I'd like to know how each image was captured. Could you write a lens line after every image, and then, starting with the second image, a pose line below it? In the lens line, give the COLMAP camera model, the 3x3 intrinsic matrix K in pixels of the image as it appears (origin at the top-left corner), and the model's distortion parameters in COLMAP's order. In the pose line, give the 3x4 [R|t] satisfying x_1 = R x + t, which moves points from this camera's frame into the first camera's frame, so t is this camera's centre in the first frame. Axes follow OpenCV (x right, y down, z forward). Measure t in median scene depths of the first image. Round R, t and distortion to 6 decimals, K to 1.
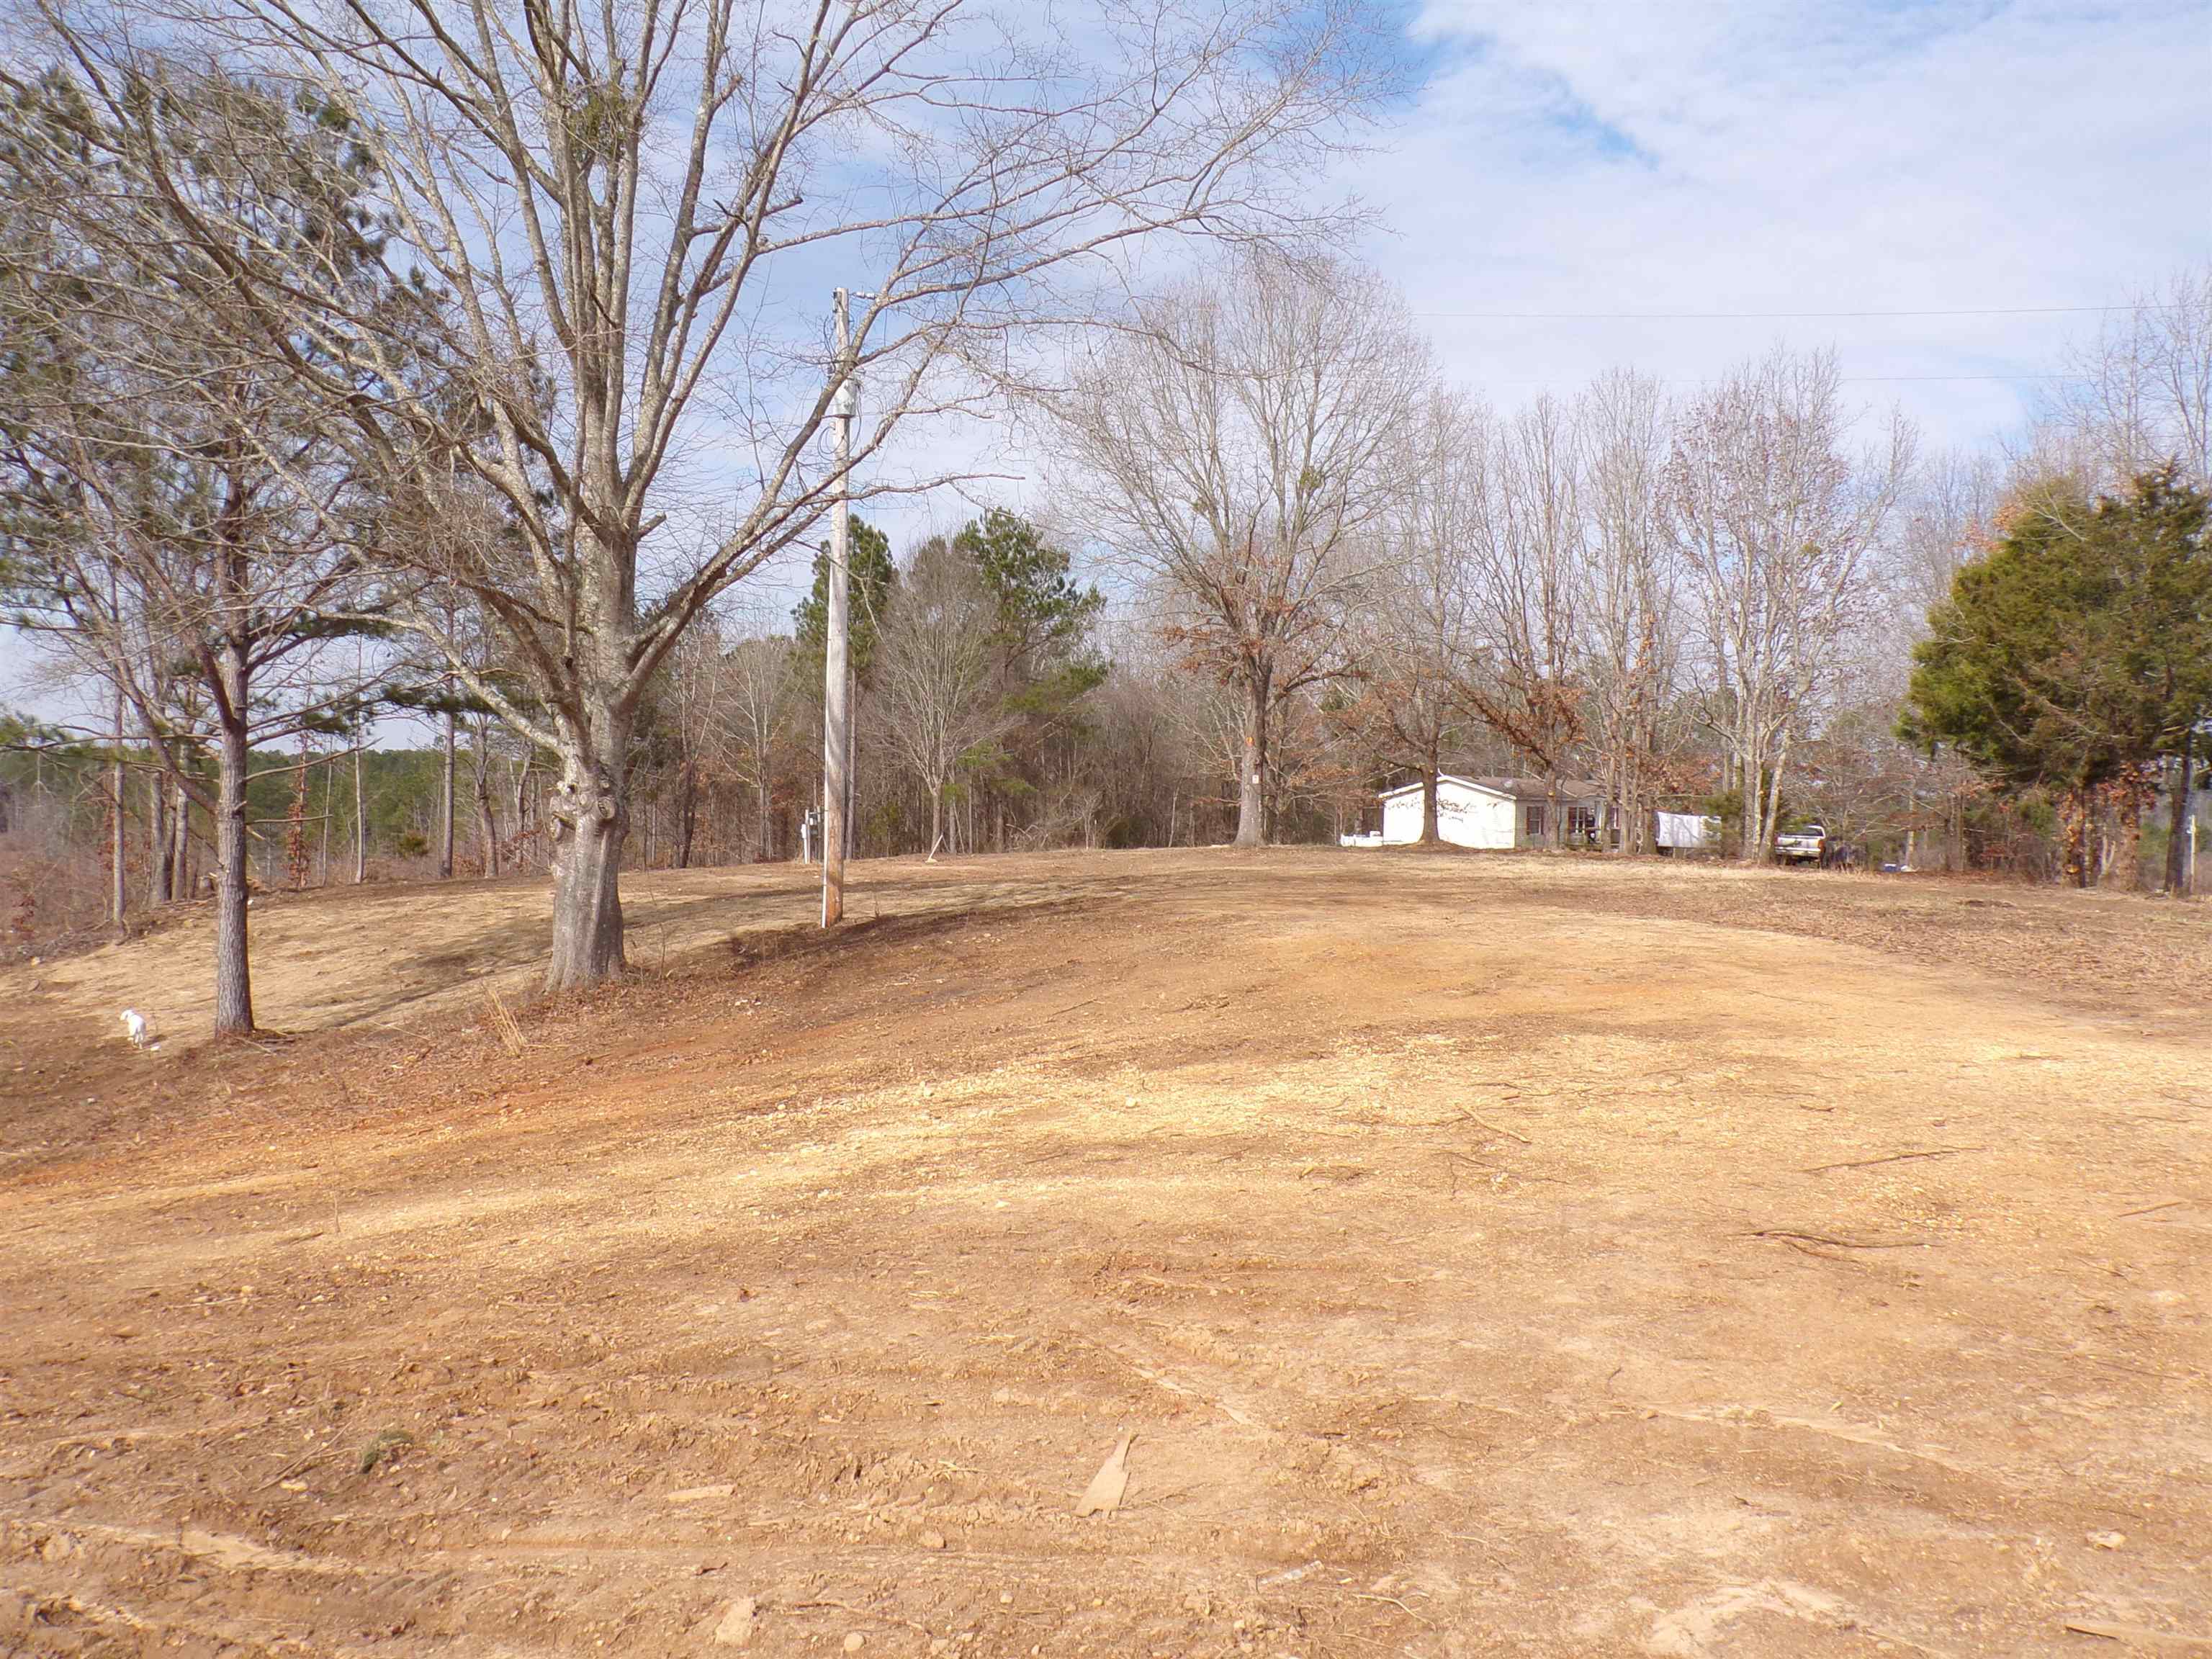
lens RADIAL K [[1852.0, 0, 1104.6], [0, 1852.0, 834.0], [0, 0, 1]] dist [0.002491, 0.023620]
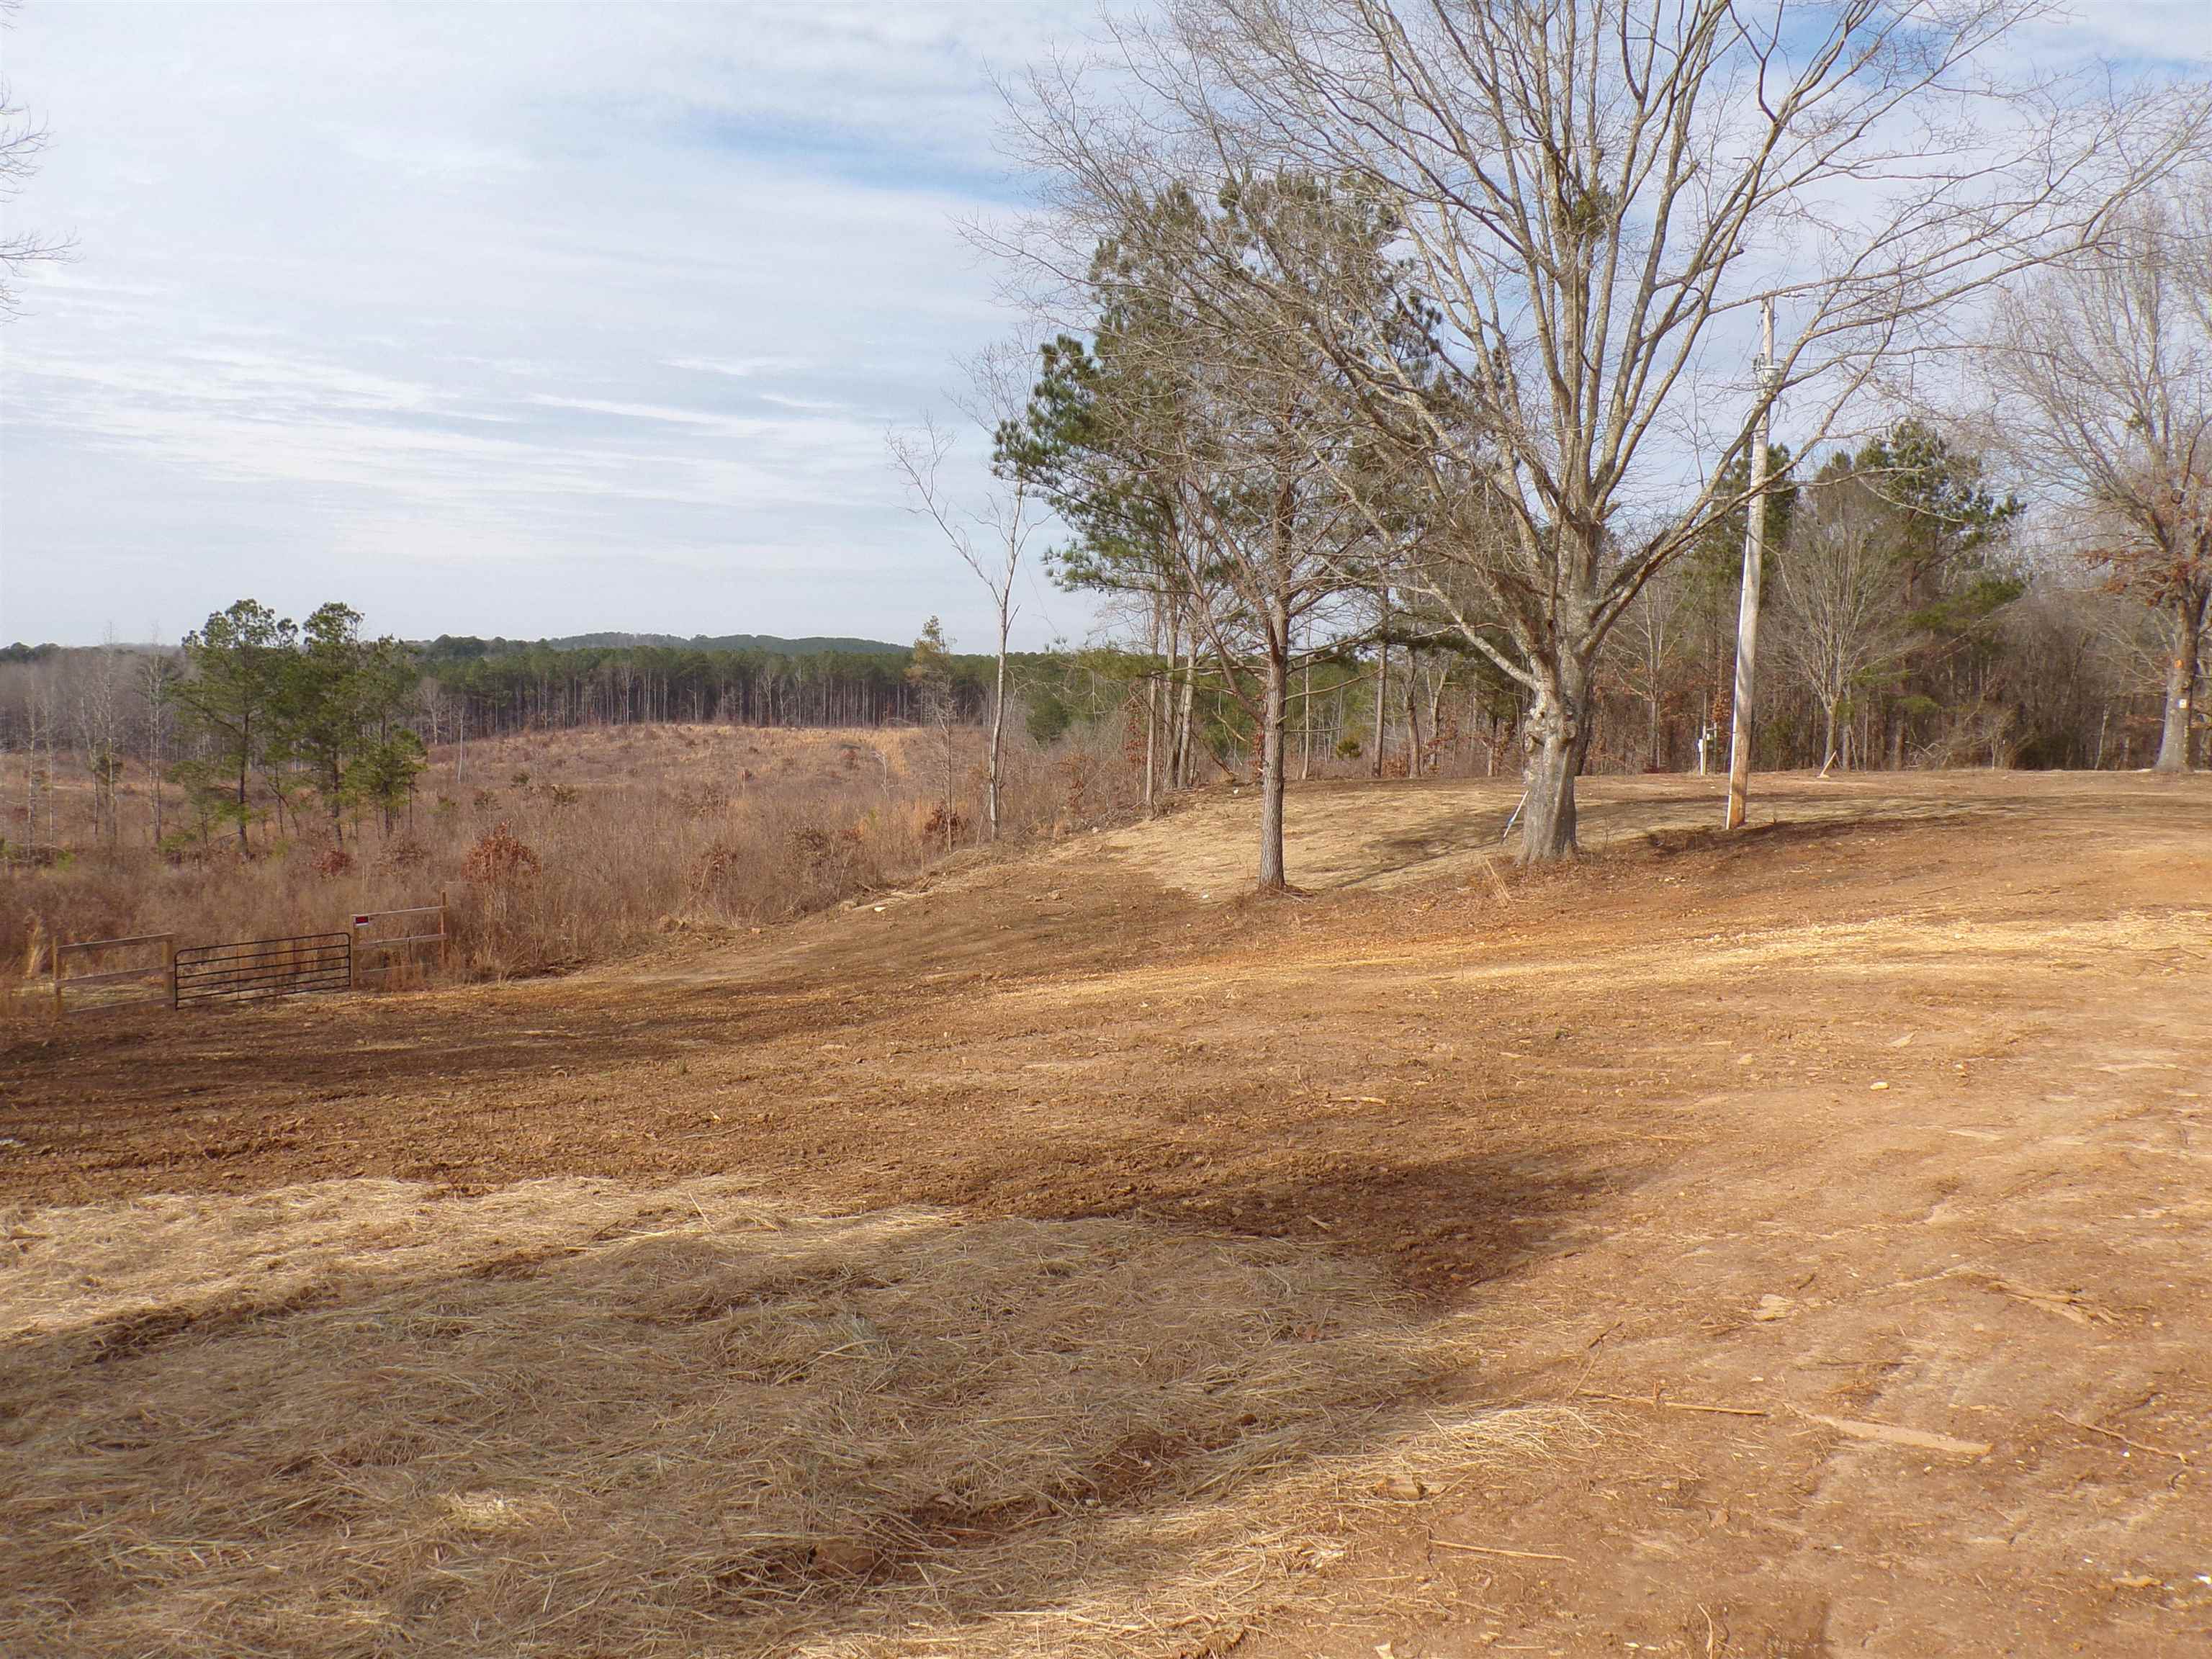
lens RADIAL K [[1852.0, 0, 1103.7], [0, 1852.0, 843.0], [0, 0, 1]] dist [0.002491, 0.023620]
pose [[0.894642, 0.049151, -0.444073, 0.022495], [-0.024327, 0.997815, 0.061430, -0.005147], [0.446122, -0.044155, 0.893882, -0.274146]]
